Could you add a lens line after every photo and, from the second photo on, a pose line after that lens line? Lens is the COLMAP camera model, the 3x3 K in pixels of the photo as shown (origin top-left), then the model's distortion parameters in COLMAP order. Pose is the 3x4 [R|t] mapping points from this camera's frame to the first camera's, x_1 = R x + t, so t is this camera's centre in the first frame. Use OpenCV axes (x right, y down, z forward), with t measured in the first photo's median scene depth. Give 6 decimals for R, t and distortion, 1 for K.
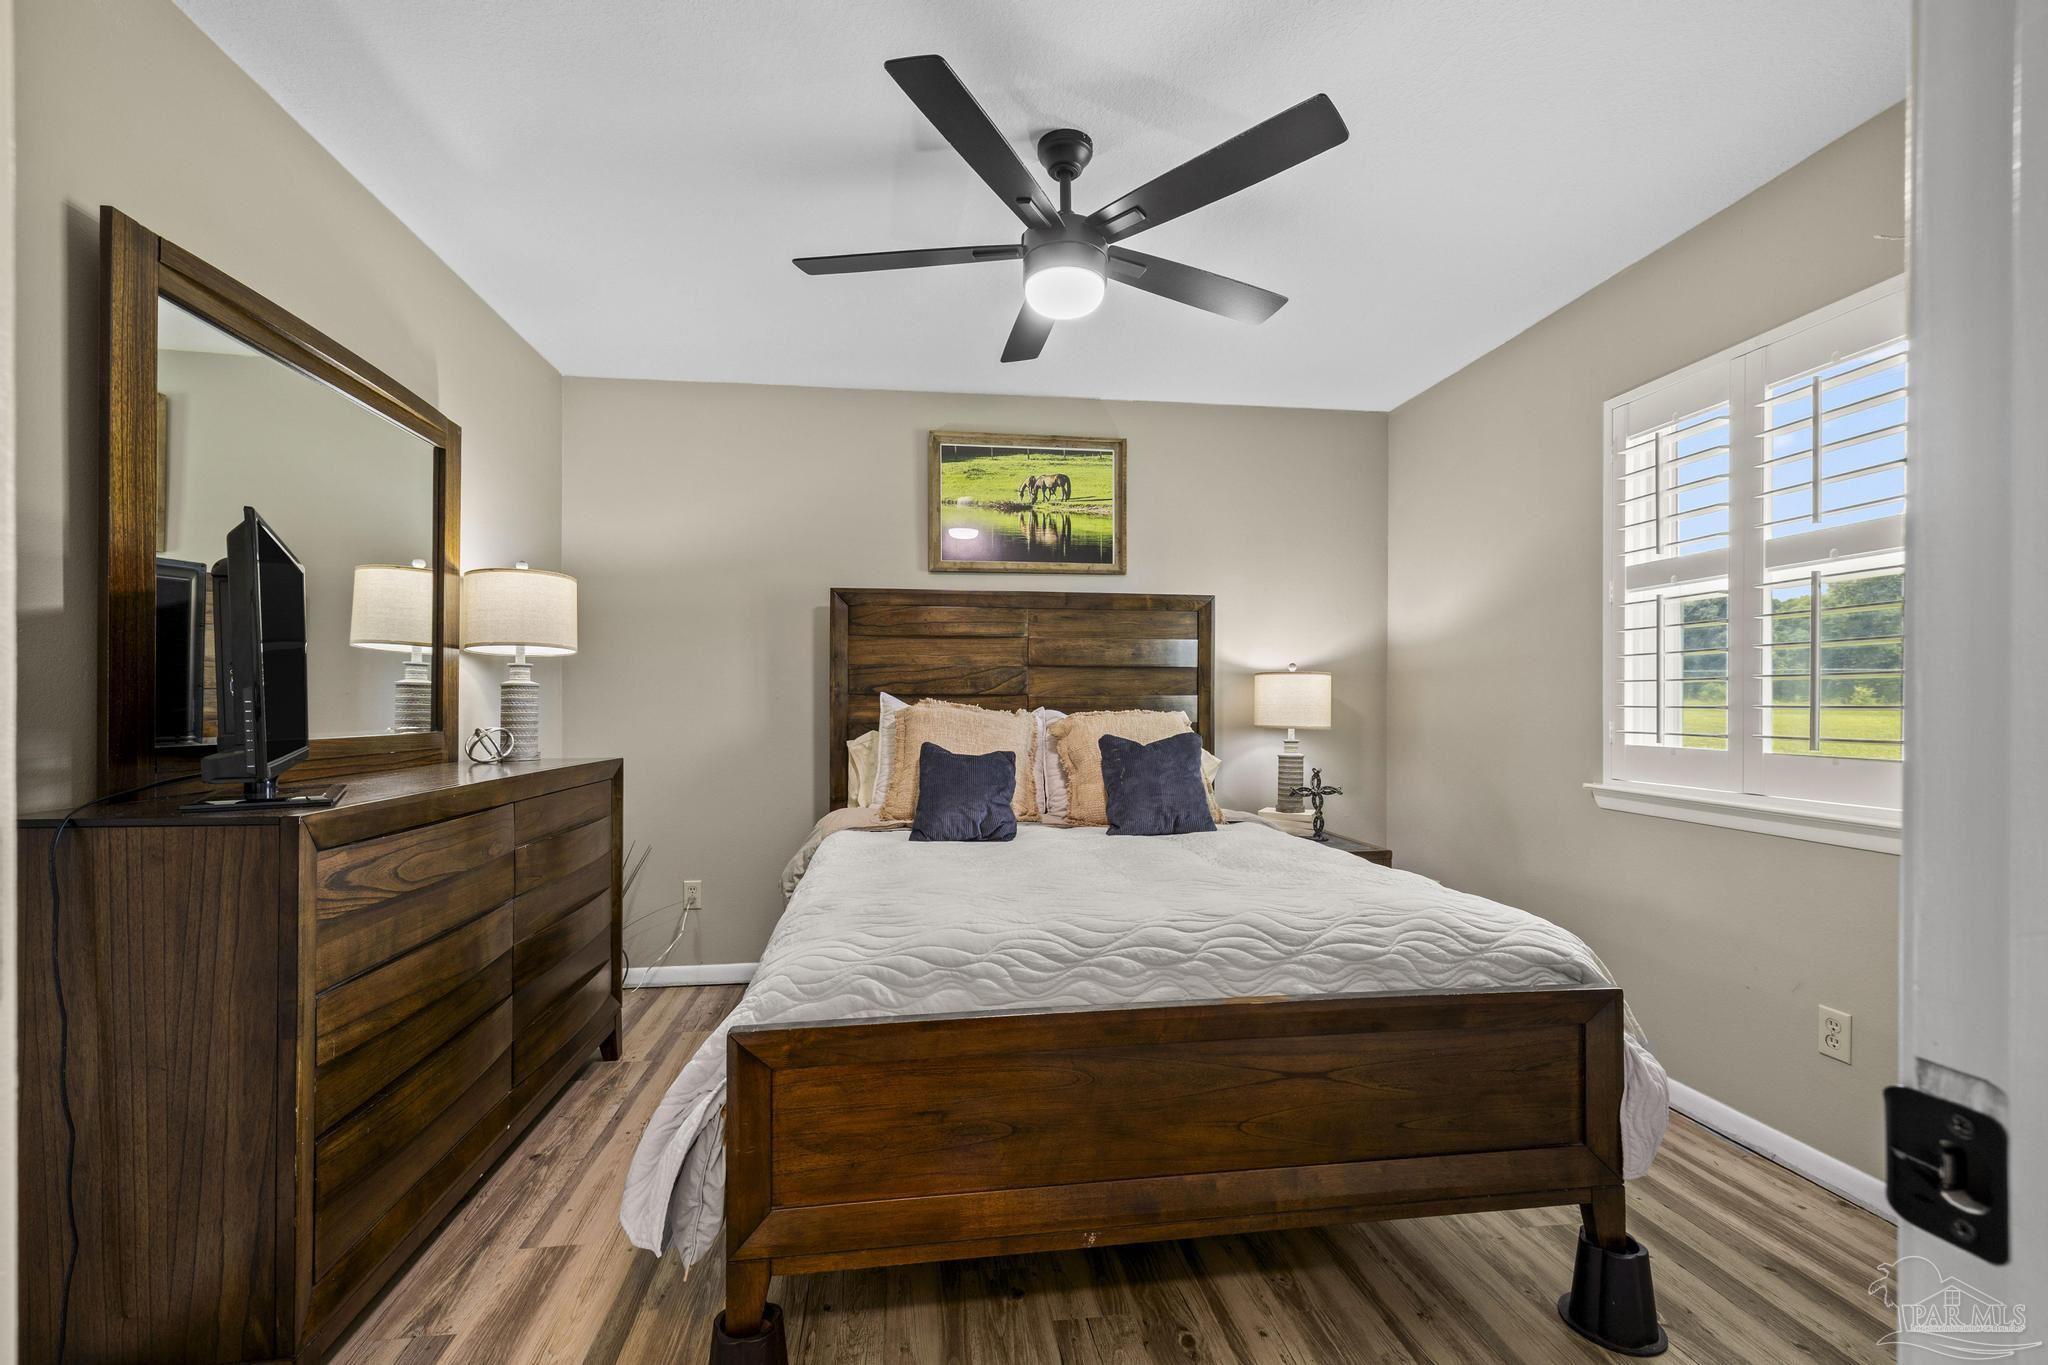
lens RADIAL K [[856.3, 0, 1024.9], [0, 856.3, 705.7], [0, 0, 1]] dist [0.001122, 0.000376]
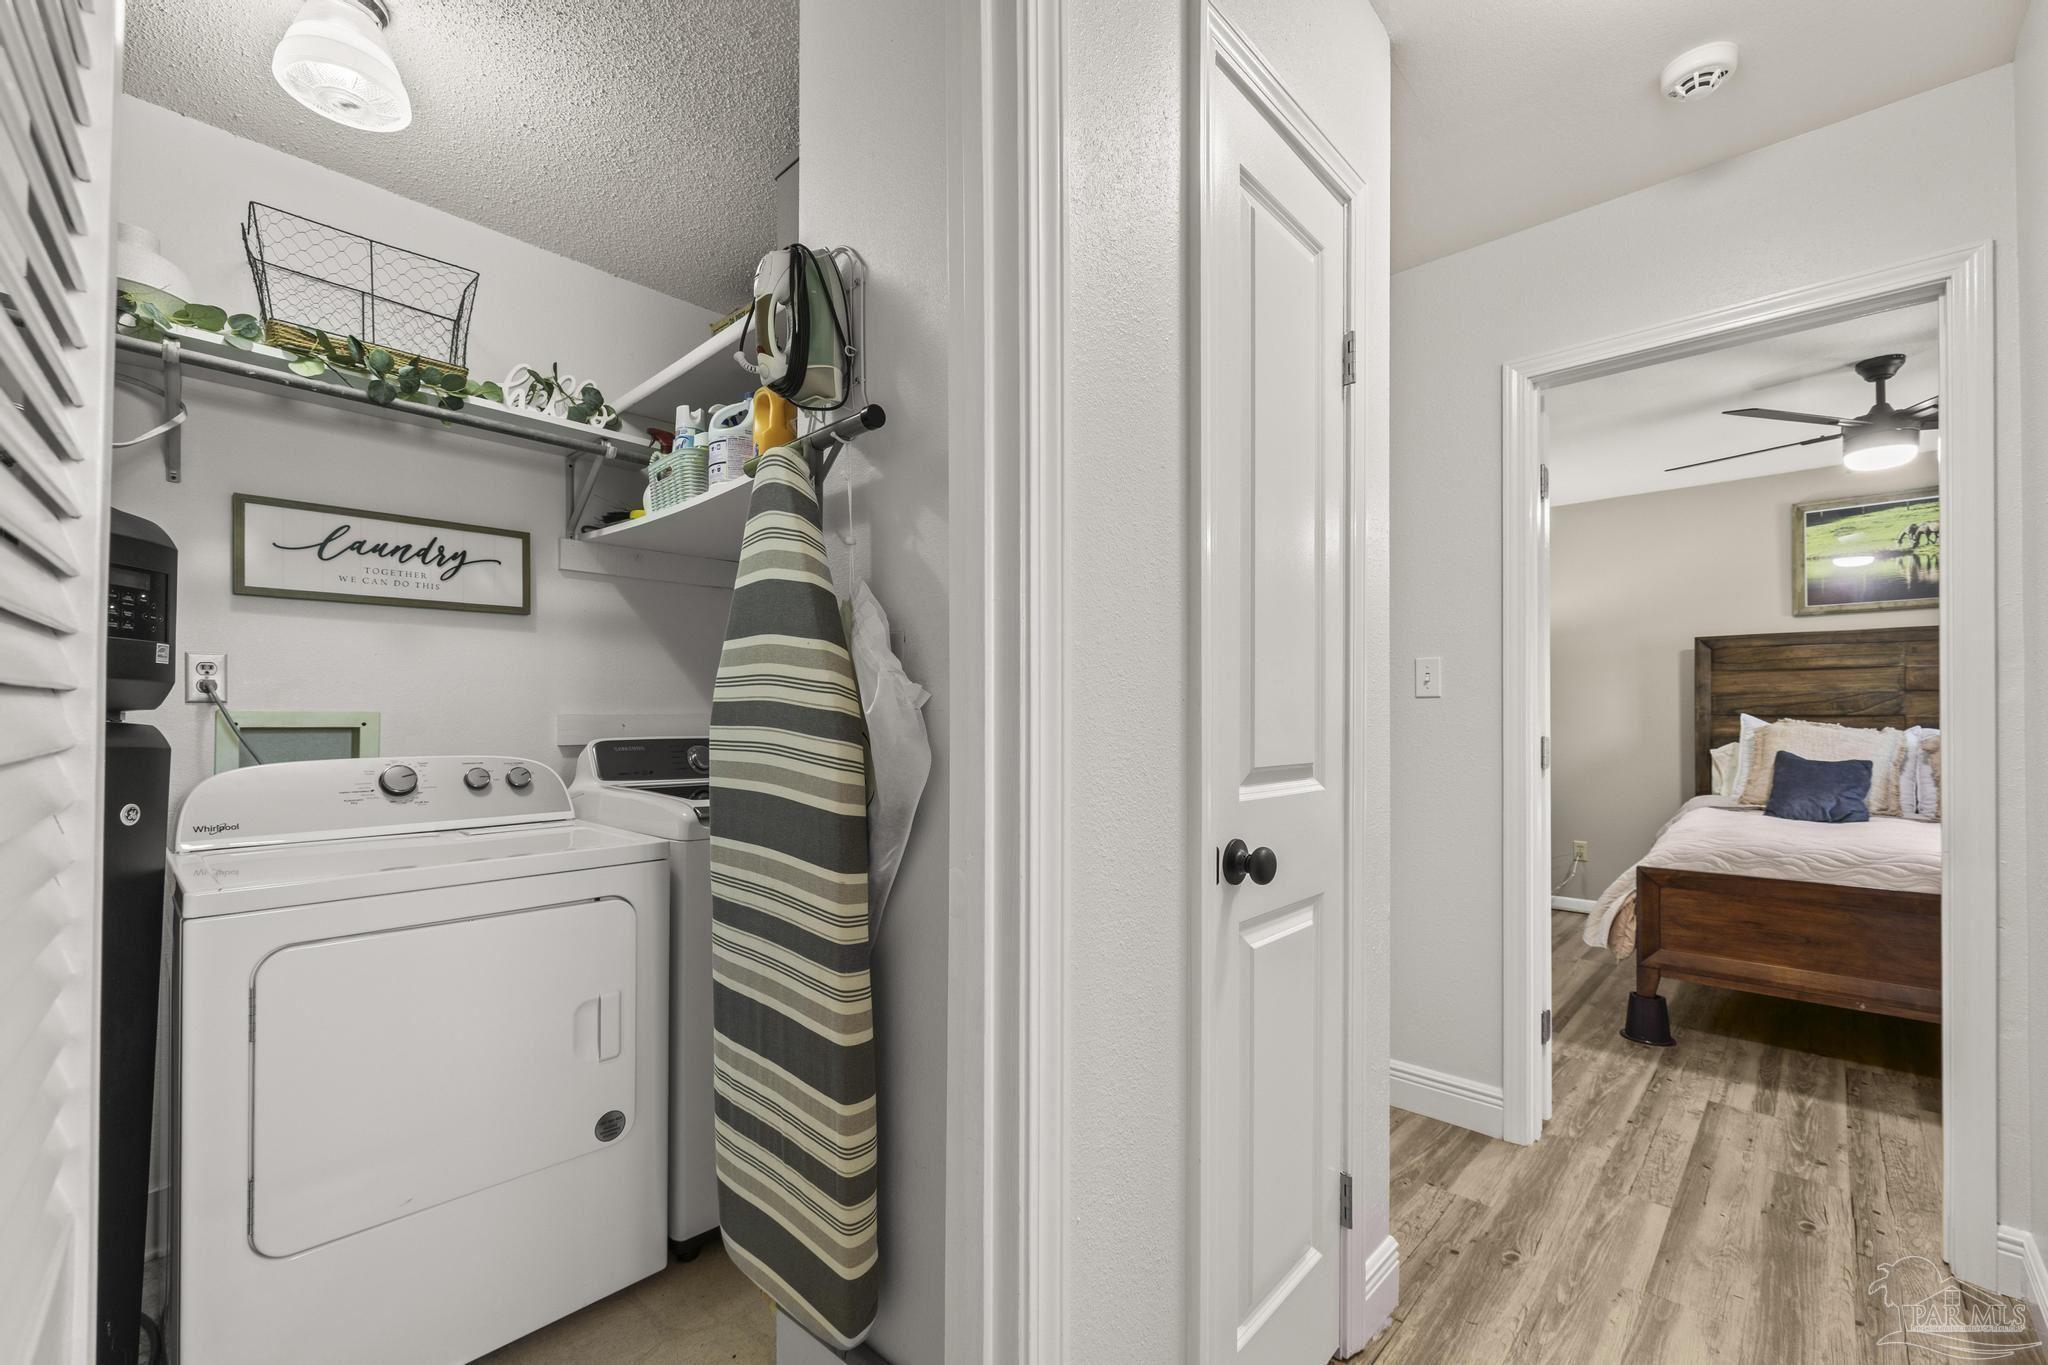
lens RADIAL K [[856.3, 0, 1024.9], [0, 856.3, 705.7], [0, 0, 1]] dist [0.001122, 0.000376]
pose [[0.626842, -0.007622, -0.779109, 0.179793], [-0.004449, 0.999901, -0.013361, -0.005446], [0.779134, 0.011841, 0.626745, -0.740104]]
